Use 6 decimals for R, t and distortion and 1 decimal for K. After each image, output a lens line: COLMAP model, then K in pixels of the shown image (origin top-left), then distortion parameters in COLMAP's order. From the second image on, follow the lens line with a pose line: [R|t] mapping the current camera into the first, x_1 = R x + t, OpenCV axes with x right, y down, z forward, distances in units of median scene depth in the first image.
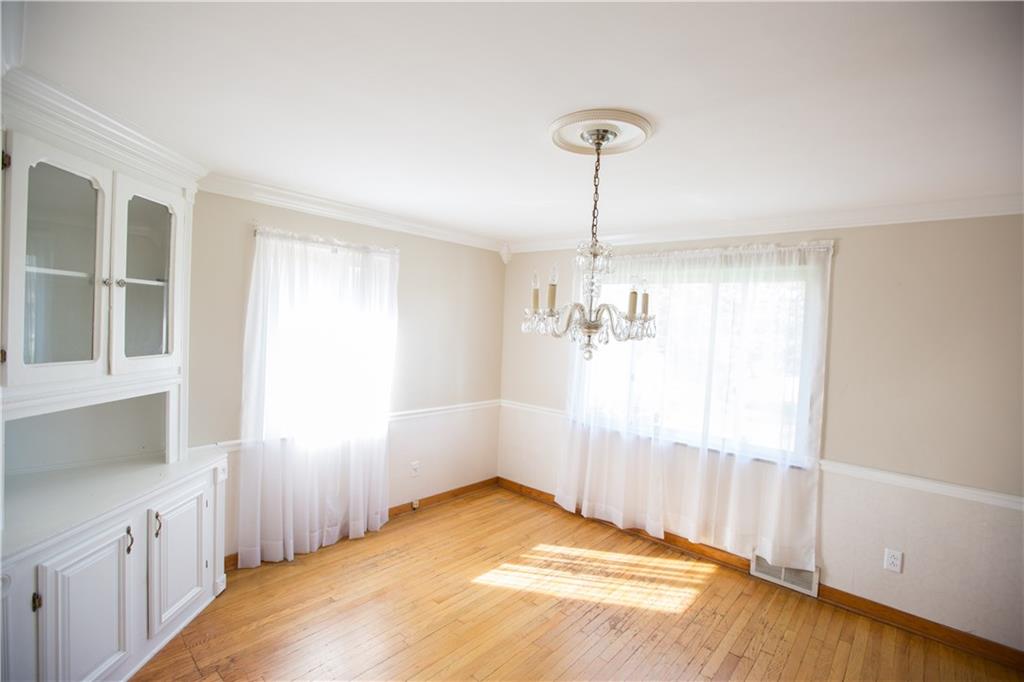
lens RADIAL K [[462.5, 0, 513.5], [0, 462.5, 343.1], [0, 0, 1]] dist [-0.018137, 0.002230]
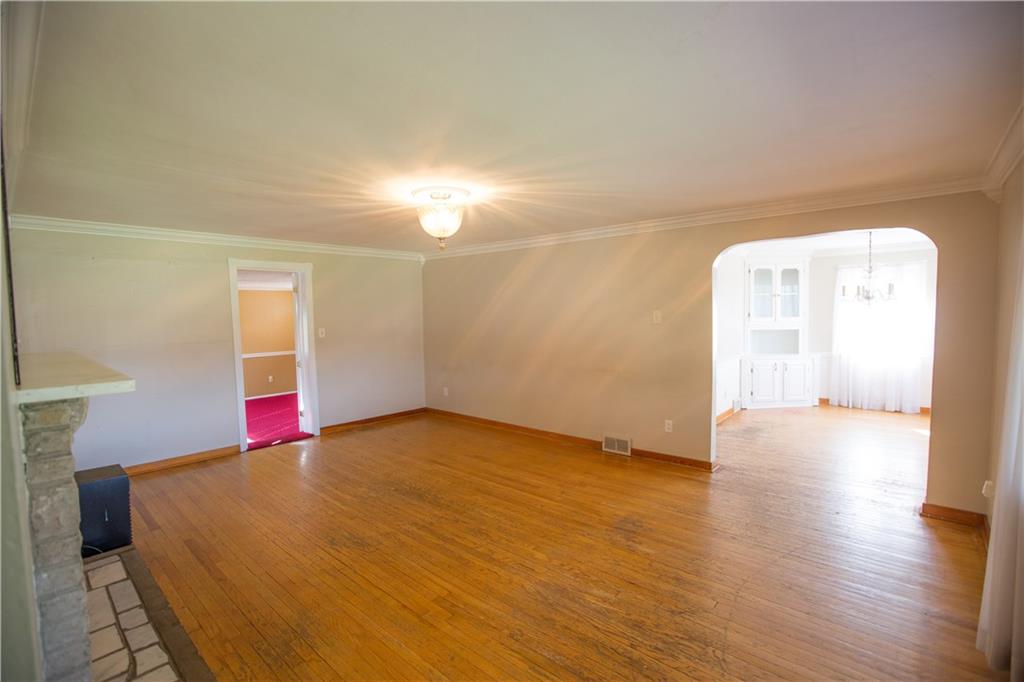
lens RADIAL K [[462.5, 0, 513.1], [0, 462.5, 343.6], [0, 0, 1]] dist [-0.018137, 0.002230]
pose [[0.011107, 0.021154, -0.999715, 2.258678], [-0.025562, 0.999455, 0.020864, 0.186825], [0.999612, 0.025323, 0.011642, -0.915701]]
